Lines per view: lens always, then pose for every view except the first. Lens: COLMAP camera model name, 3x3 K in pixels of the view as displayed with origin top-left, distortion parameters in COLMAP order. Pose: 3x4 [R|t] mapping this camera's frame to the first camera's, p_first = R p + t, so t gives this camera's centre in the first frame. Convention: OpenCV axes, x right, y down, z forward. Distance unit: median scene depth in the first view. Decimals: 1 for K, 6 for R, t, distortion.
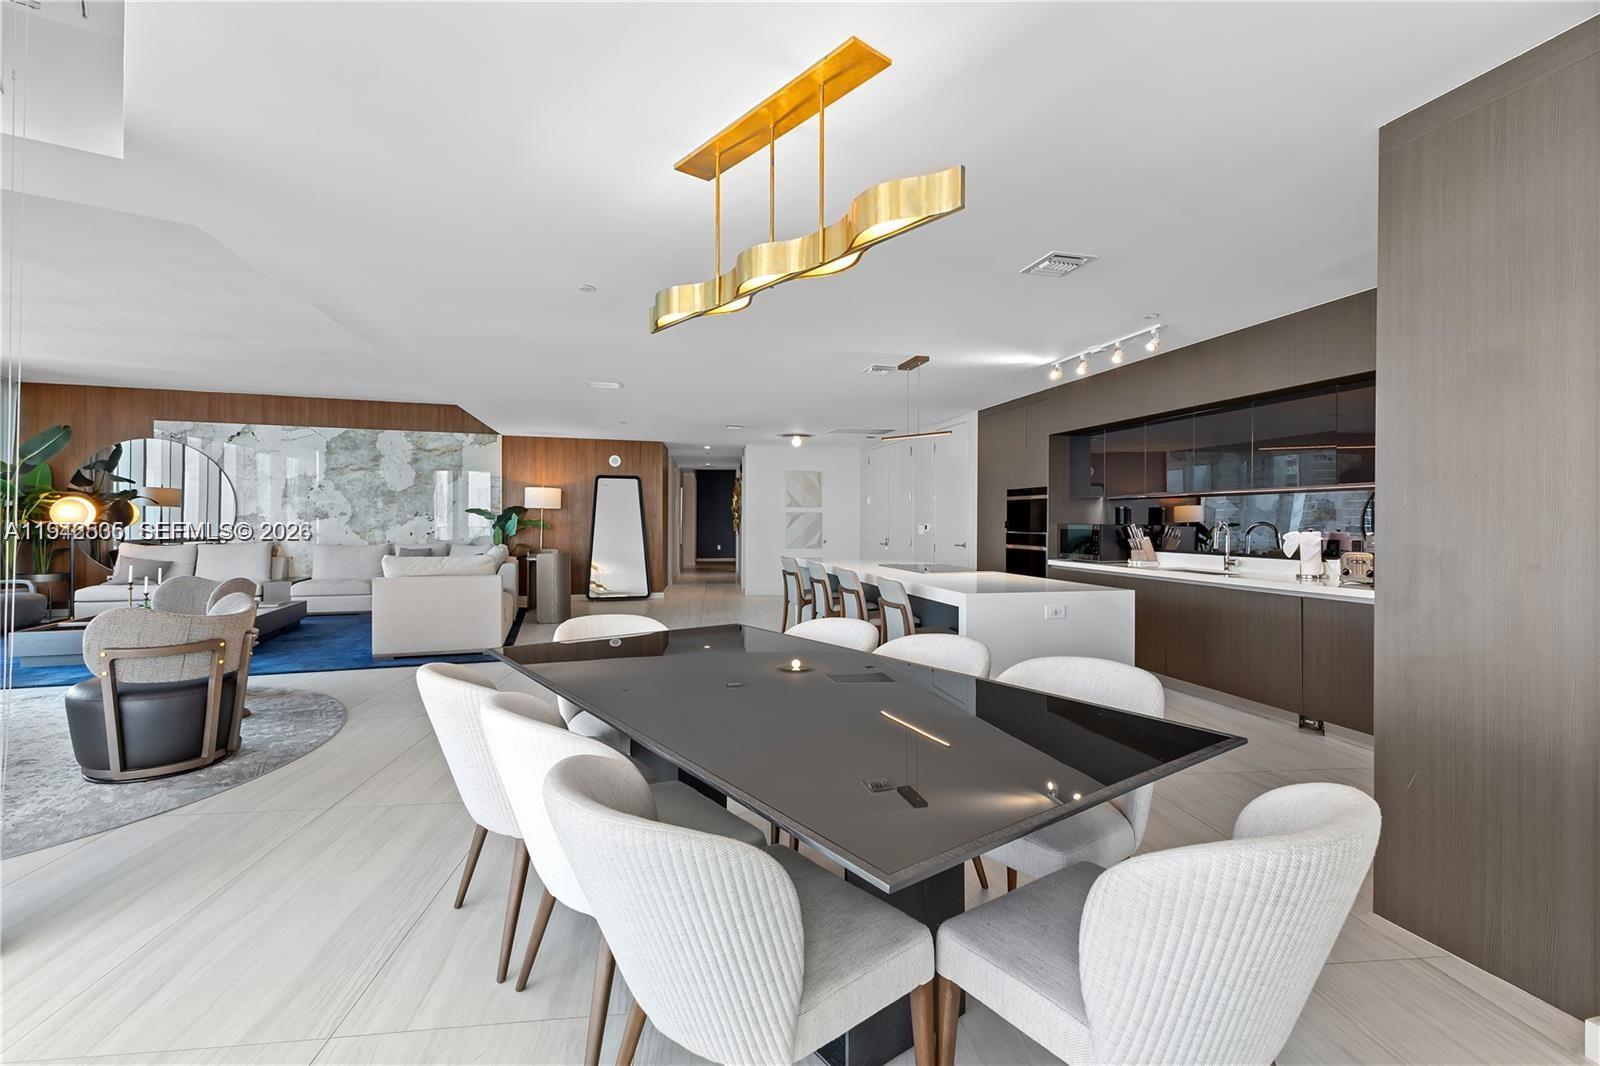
lens RADIAL K [[700.0, 0, 788.7], [0, 700.0, 533.4], [0, 0, 1]] dist [0.014321, -0.002346]
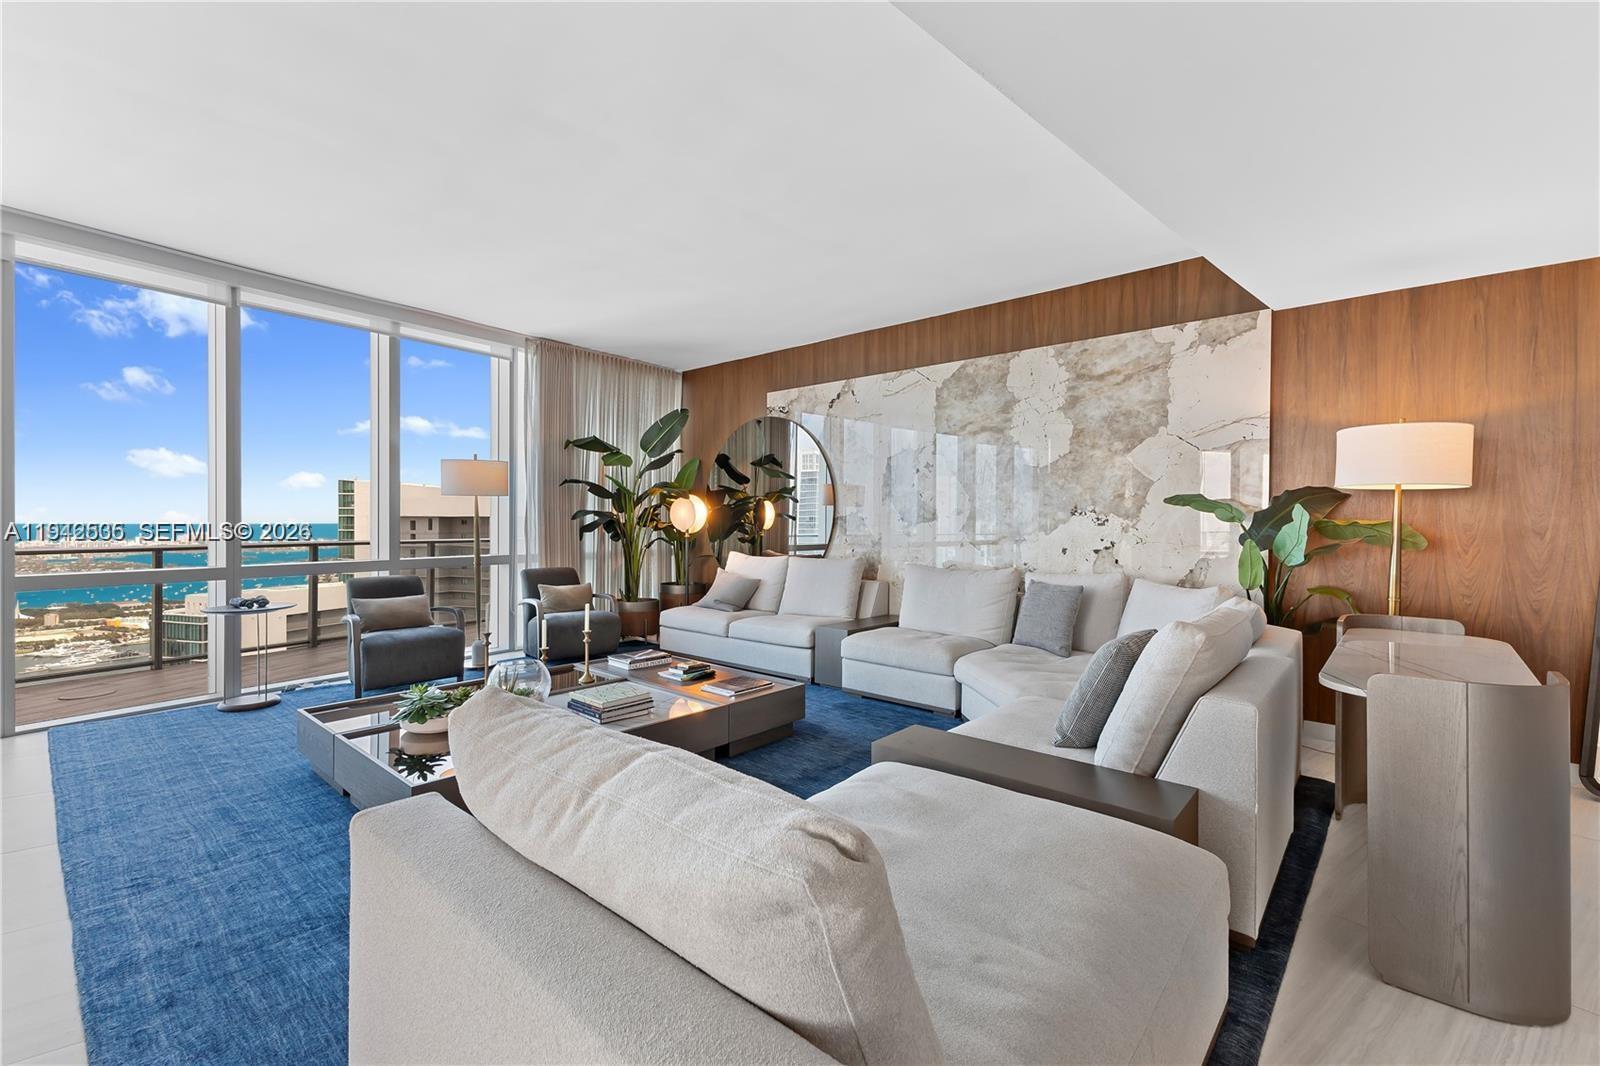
lens RADIAL K [[700.0, 0, 789.2], [0, 700.0, 522.7], [0, 0, 1]] dist [0.014321, -0.002346]
pose [[0.504845, 0.002537, -0.863206, -0.207911], [-0.018694, 0.999793, -0.007995, -0.011611], [0.863008, 0.020173, 0.504788, 0.582564]]
